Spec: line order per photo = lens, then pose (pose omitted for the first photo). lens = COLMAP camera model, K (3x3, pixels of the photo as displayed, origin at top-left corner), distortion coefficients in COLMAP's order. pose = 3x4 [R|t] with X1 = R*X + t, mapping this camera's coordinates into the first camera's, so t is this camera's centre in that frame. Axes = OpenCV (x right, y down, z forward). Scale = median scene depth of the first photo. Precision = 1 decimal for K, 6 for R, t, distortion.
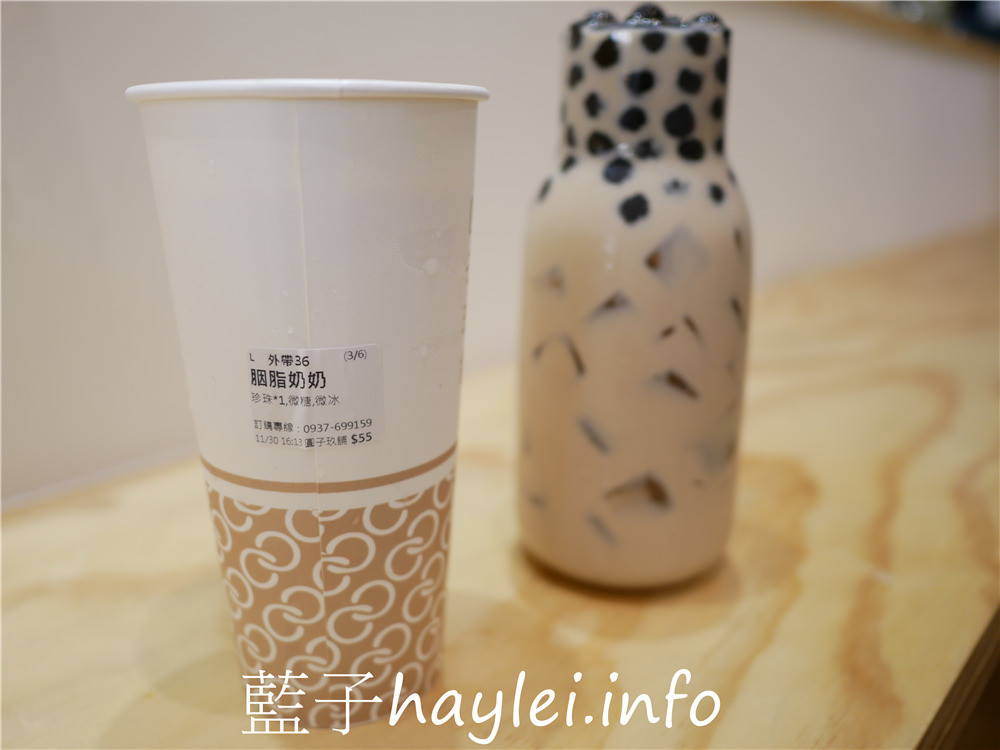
lens RADIAL K [[883.1, 0, 500.0], [0, 883.1, 375.0], [0, 0, 1]] dist [-0.012702, -0.005662]
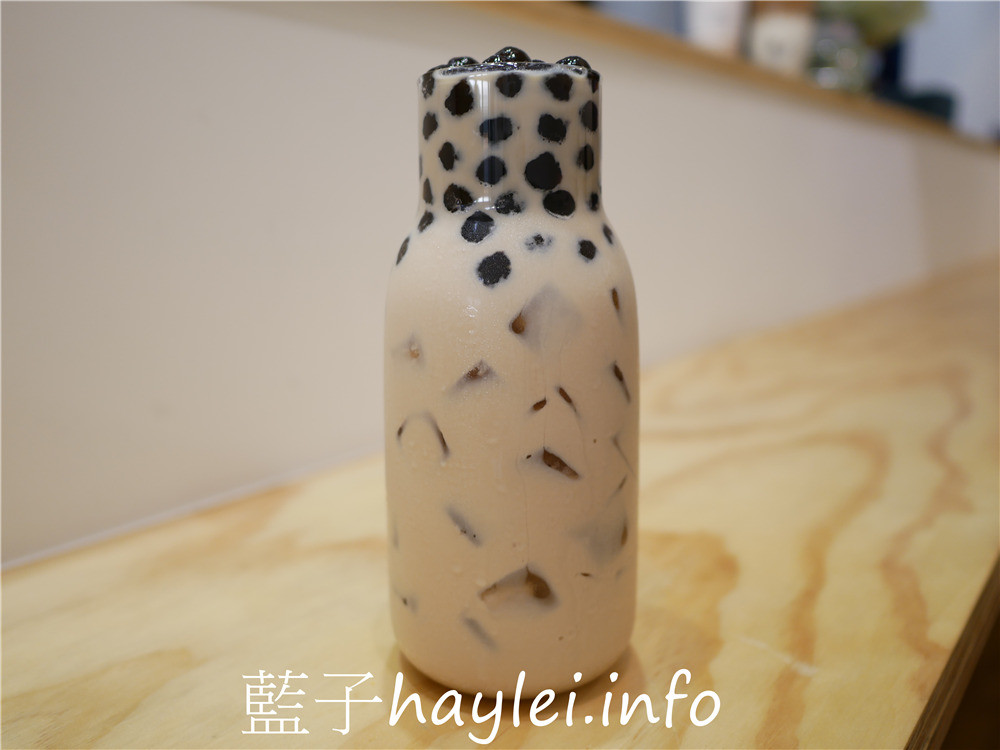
lens RADIAL K [[883.1, 0, 500.0], [0, 883.1, 375.0], [0, 0, 1]] dist [-0.012702, -0.005662]
pose [[0.998204, -0.027914, 0.053011, 0.102488], [0.032061, 0.996355, -0.079048, -0.009941], [-0.050611, 0.080606, 0.995460, 0.115863]]
